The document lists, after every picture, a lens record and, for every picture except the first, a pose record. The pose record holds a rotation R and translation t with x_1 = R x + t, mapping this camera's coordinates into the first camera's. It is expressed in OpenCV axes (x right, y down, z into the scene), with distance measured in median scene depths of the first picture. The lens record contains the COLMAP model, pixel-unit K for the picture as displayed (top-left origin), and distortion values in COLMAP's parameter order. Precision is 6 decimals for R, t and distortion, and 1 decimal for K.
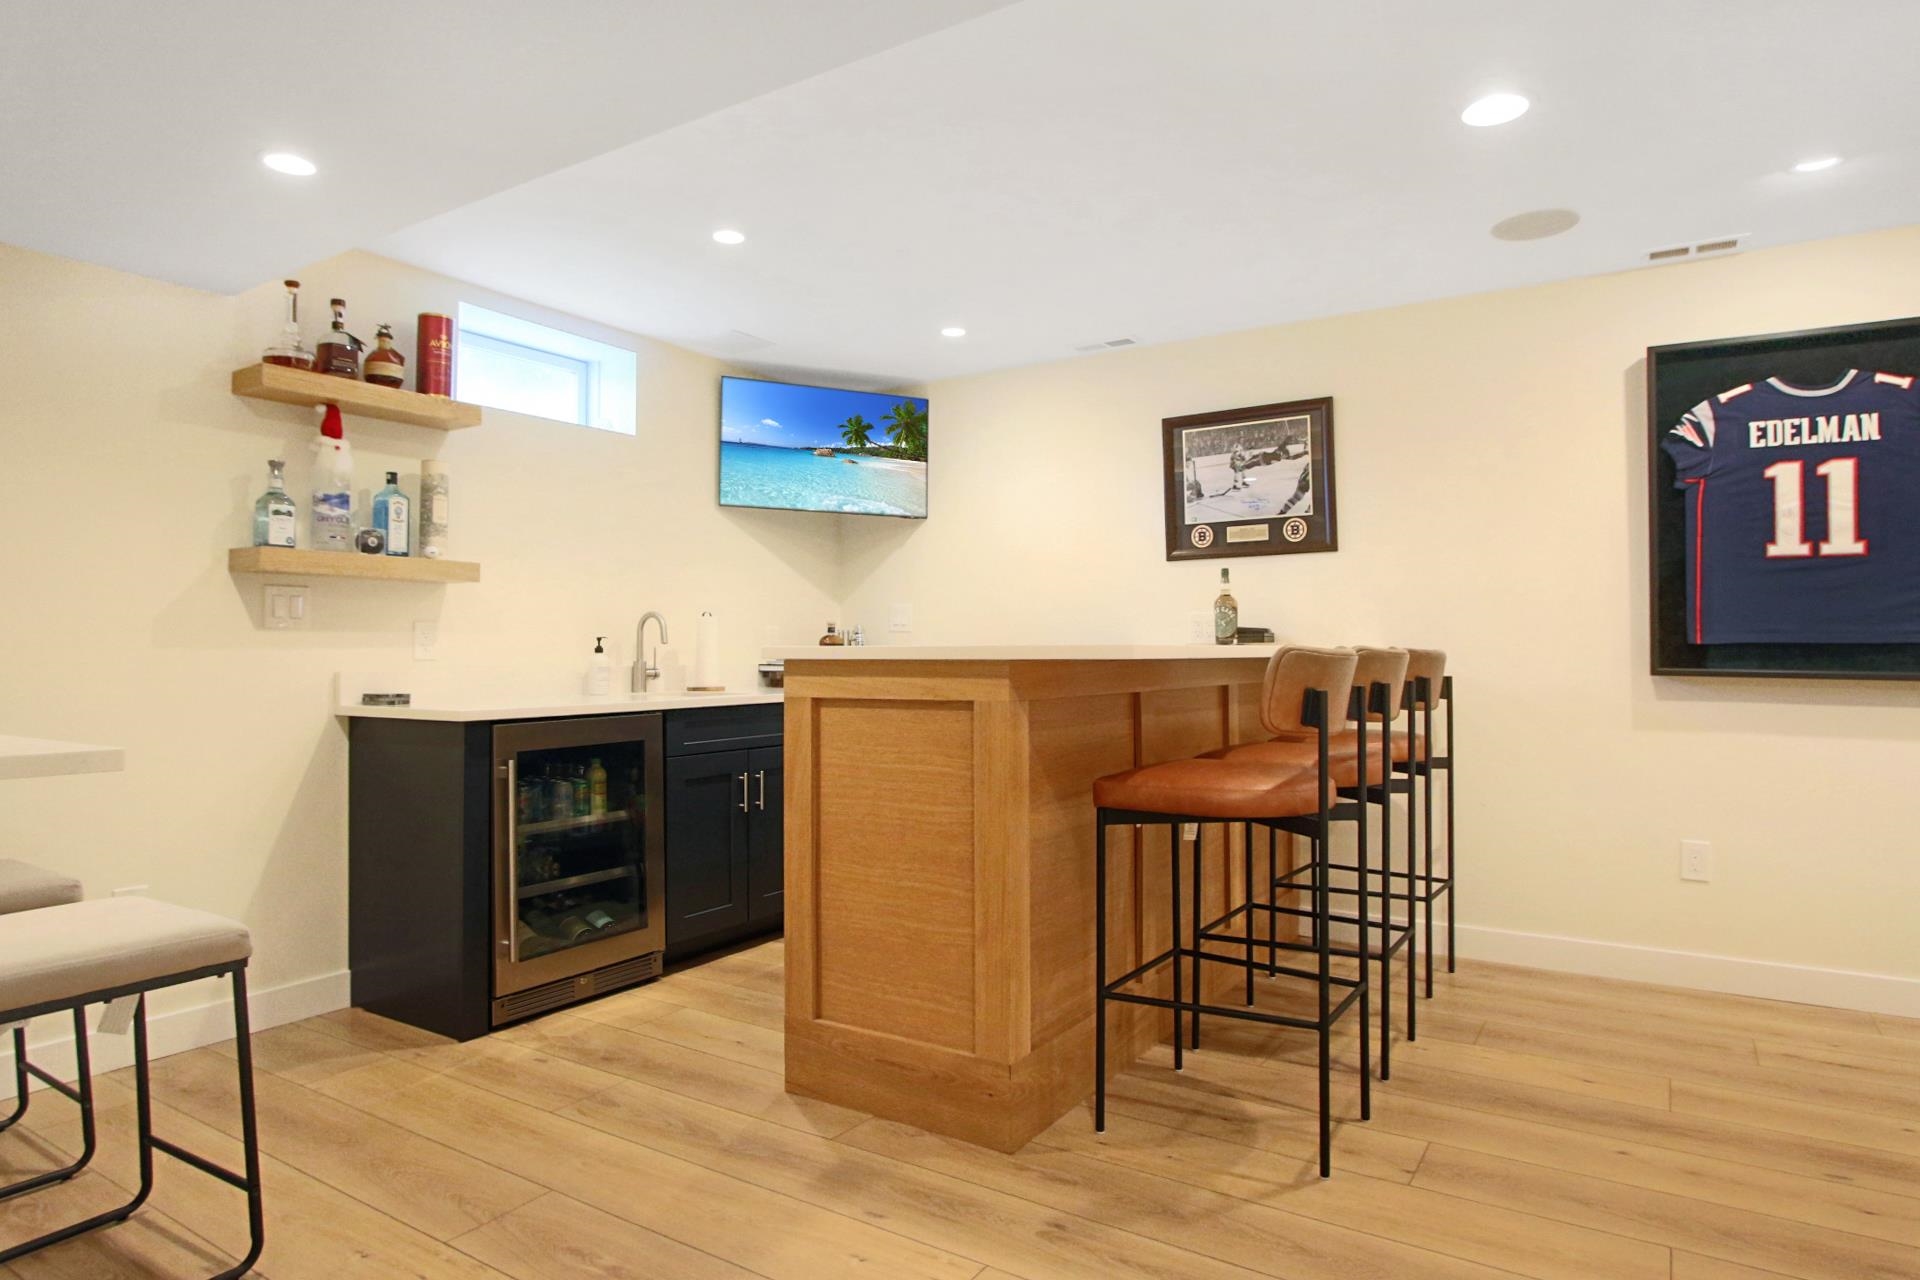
lens RADIAL K [[1151.6, 0, 956.7], [0, 1151.6, 642.0], [0, 0, 1]] dist [-0.000760, 0.001809]
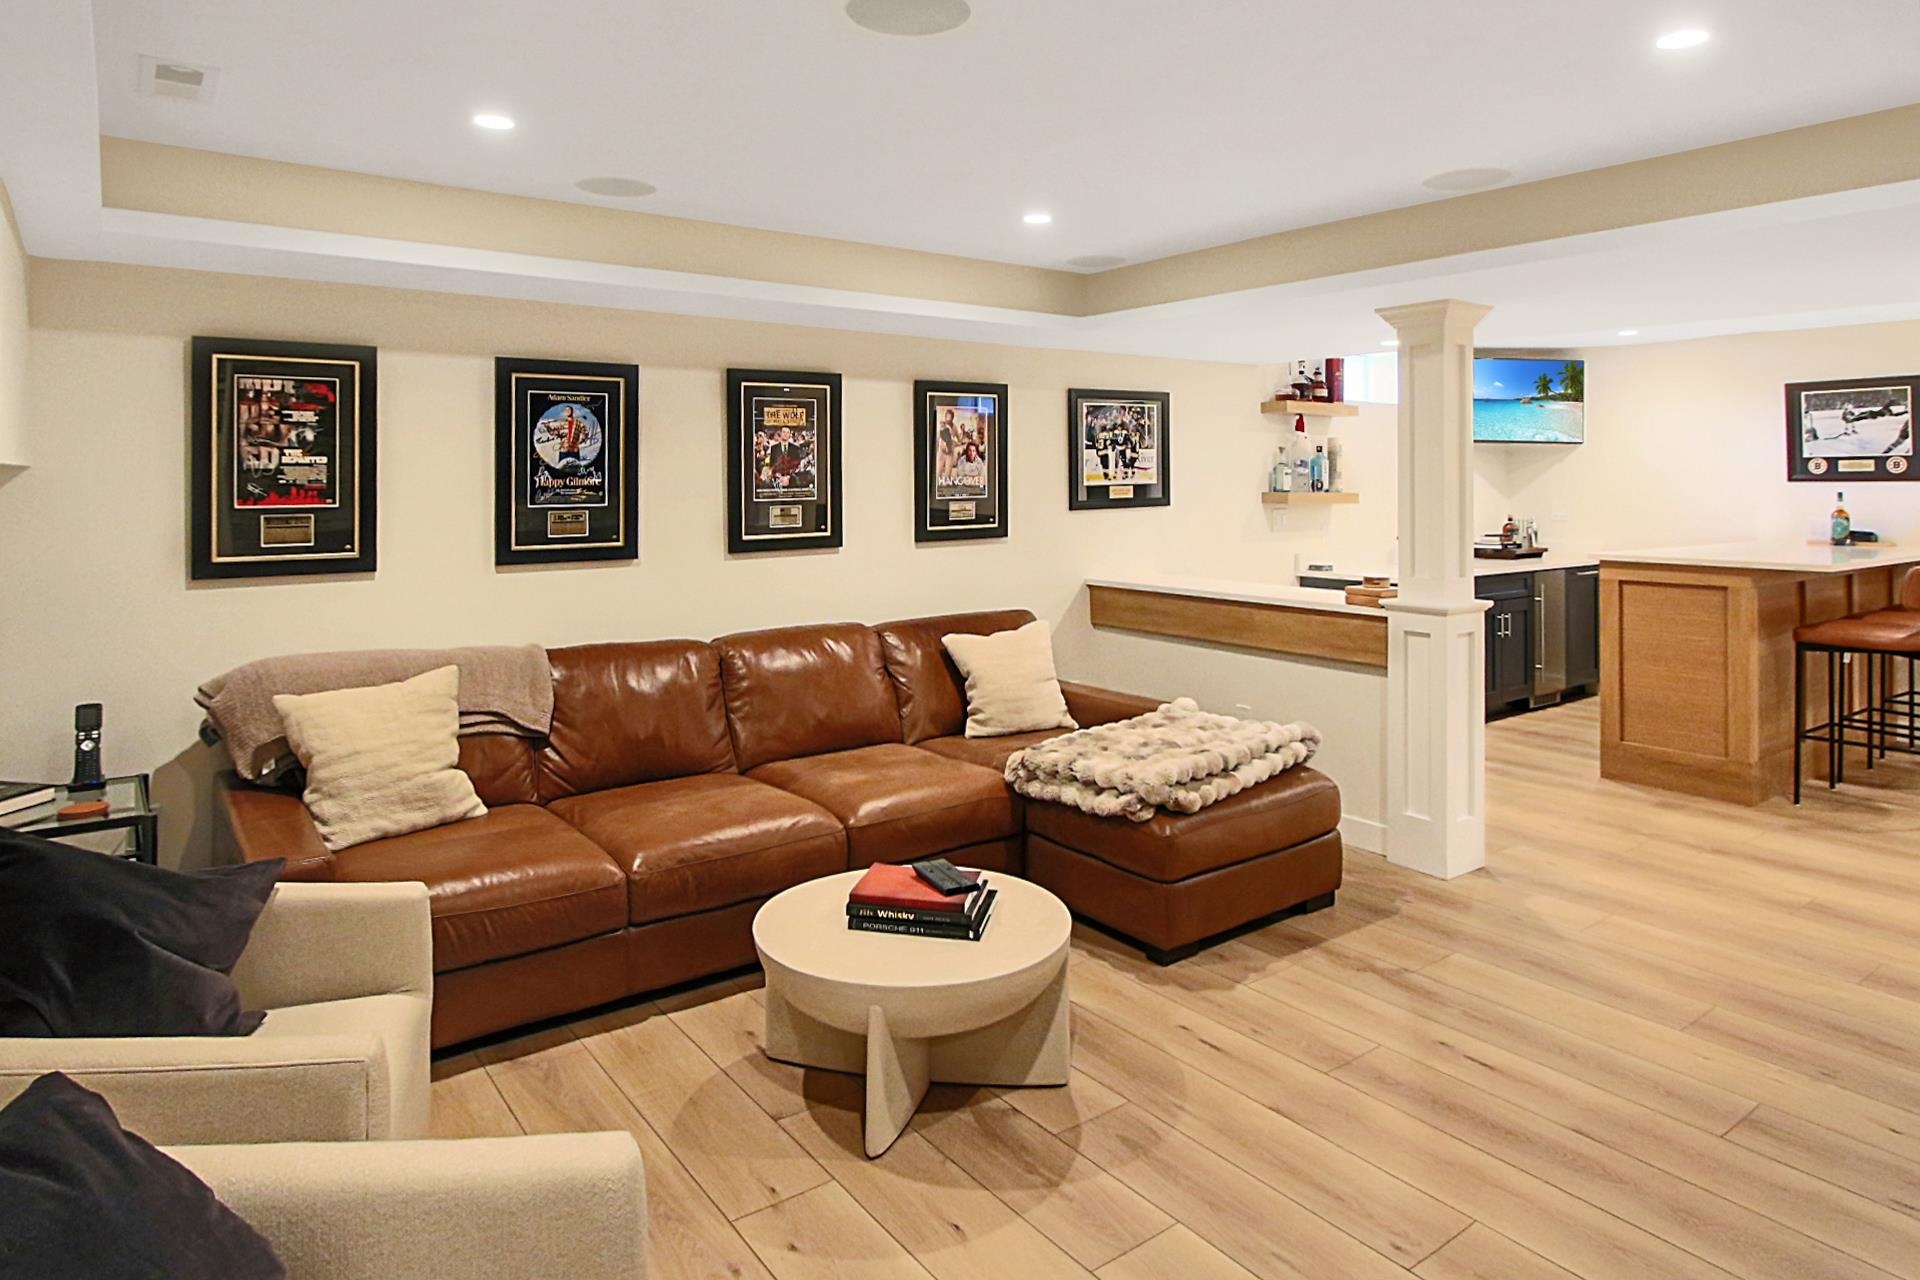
lens RADIAL K [[1151.6, 0, 983.3], [0, 1151.6, 482.1], [0, 0, 1]] dist [-0.000760, 0.001809]
pose [[0.939511, 0.005720, -0.342472, -0.350580], [-0.004354, 0.999979, 0.004756, -0.092403], [0.342492, -0.002977, 0.939516, -0.916490]]
